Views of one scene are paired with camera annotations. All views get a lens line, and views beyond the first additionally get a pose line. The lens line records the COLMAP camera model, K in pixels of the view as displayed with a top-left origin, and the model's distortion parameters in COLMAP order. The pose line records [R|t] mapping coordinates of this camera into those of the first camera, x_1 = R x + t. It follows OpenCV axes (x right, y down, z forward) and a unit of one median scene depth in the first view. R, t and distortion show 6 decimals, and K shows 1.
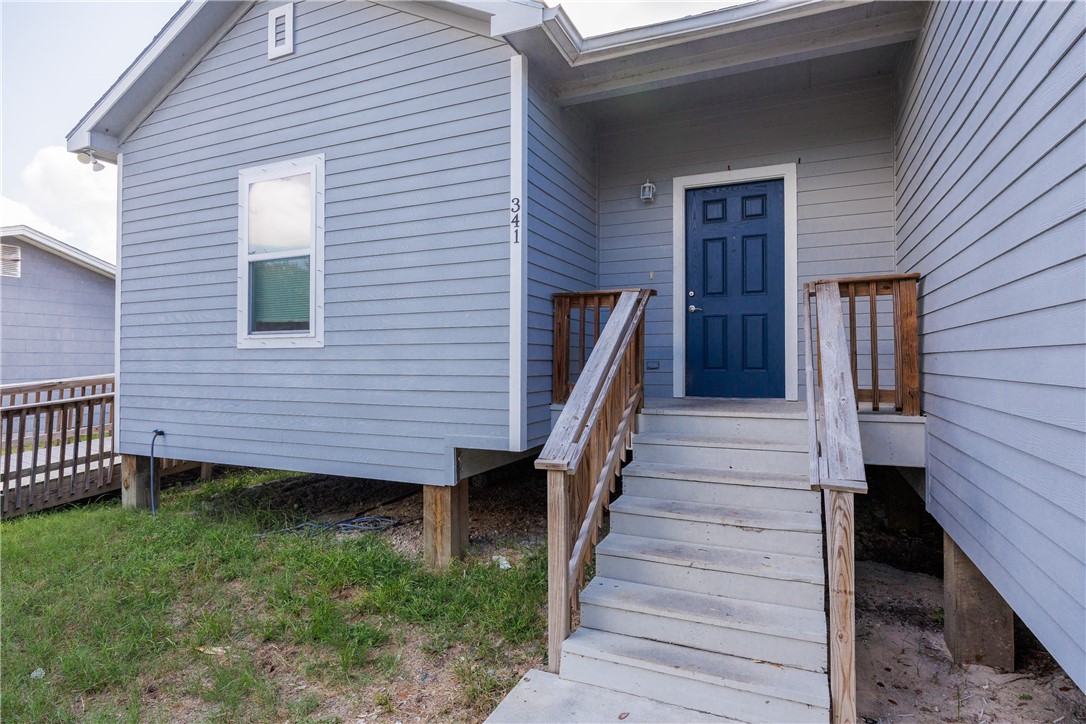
lens RADIAL K [[575.0, 0, 543.0], [0, 575.0, 362.0], [0, 0, 1]] dist [-0.004398, -0.000488]
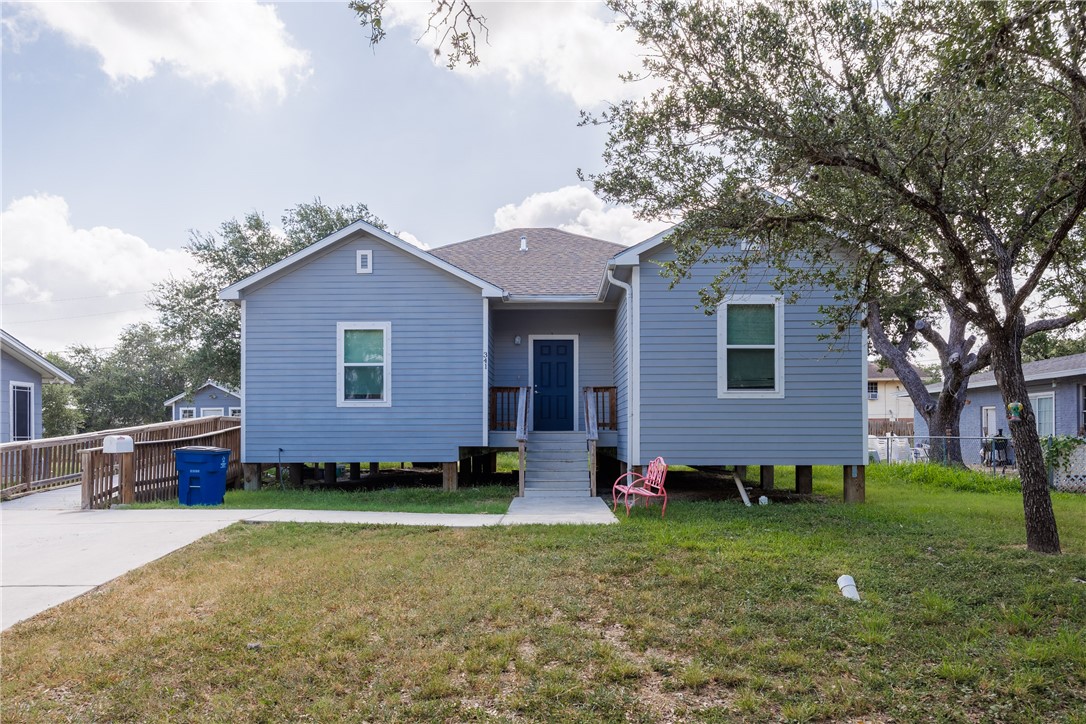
lens RADIAL K [[1634.1, 0, 543.0], [0, 1634.1, 362.0], [0, 0, 1]] dist [-0.002995, -0.002319]
pose [[0.909750, 0.027169, 0.414268, -2.487773], [0.000866, 0.997730, -0.067336, 0.230720], [-0.415157, 0.061618, 0.907661, -5.070196]]
